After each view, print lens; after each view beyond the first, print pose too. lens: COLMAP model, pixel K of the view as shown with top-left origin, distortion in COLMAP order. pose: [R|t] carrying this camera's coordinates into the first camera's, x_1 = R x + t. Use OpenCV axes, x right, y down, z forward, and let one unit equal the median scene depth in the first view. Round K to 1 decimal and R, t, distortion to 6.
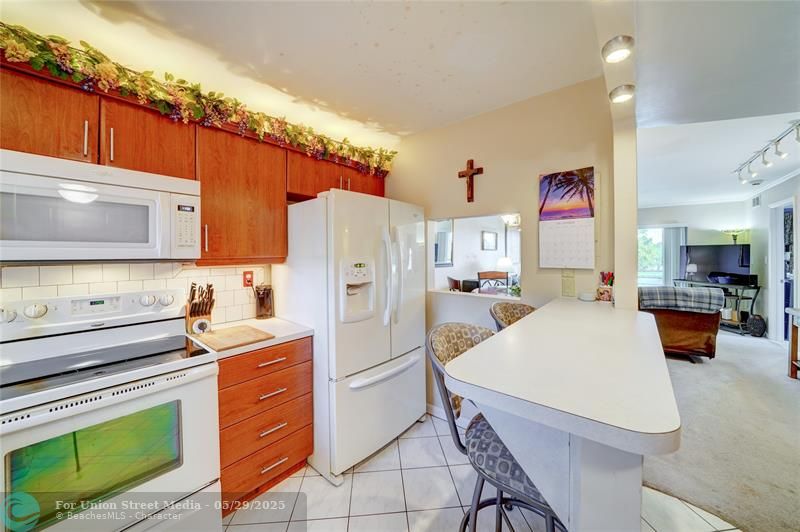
lens RADIAL K [[283.6, 0, 406.6], [0, 283.6, 258.9], [0, 0, 1]] dist [-0.003098, 0.000227]
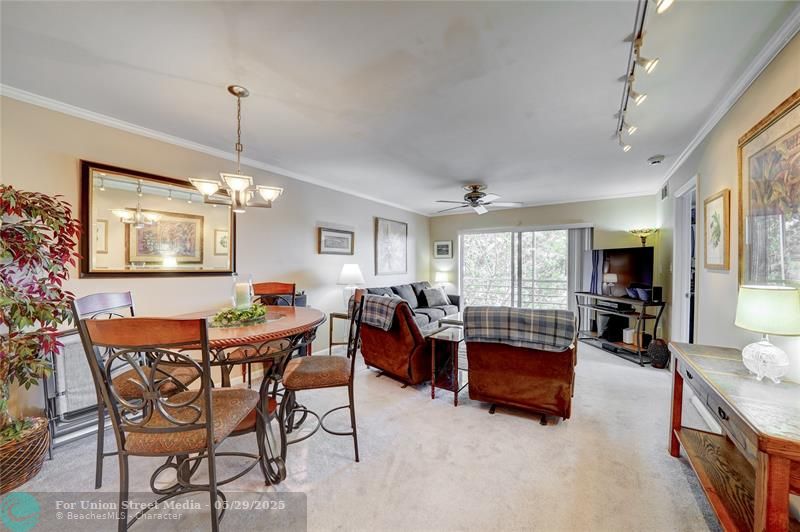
lens RADIAL K [[283.6, 0, 396.4], [0, 283.6, 274.0], [0, 0, 1]] dist [-0.003098, 0.000227]
pose [[0.997823, 0.000037, 0.065943, 0.470143], [-0.001174, 0.999851, 0.017194, 0.009044], [-0.065933, -0.017234, 0.997675, 0.280799]]
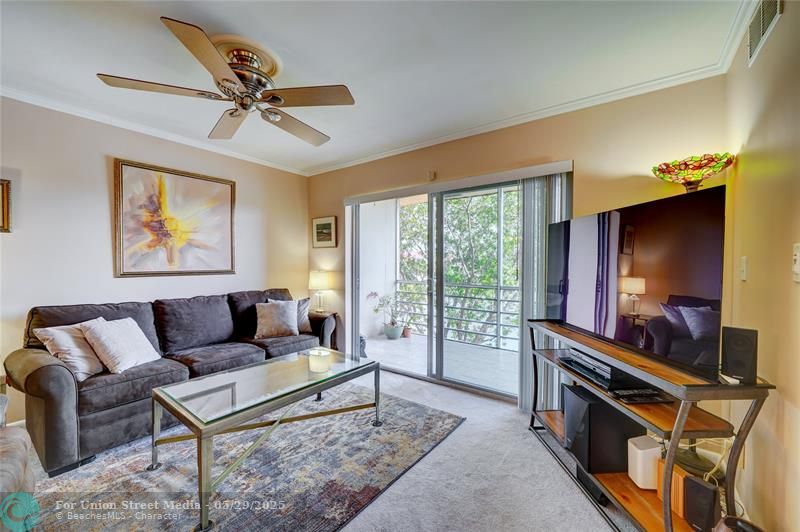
lens RADIAL K [[311.9, 0, 394.5], [0, 311.9, 270.3], [0, 0, 1]] dist [-0.004229, 0.000114]
pose [[0.999948, 0.009619, 0.003435, 0.966263], [-0.009638, 0.999939, 0.005422, 0.012640], [-0.003382, -0.005455, 0.999979, 0.766333]]
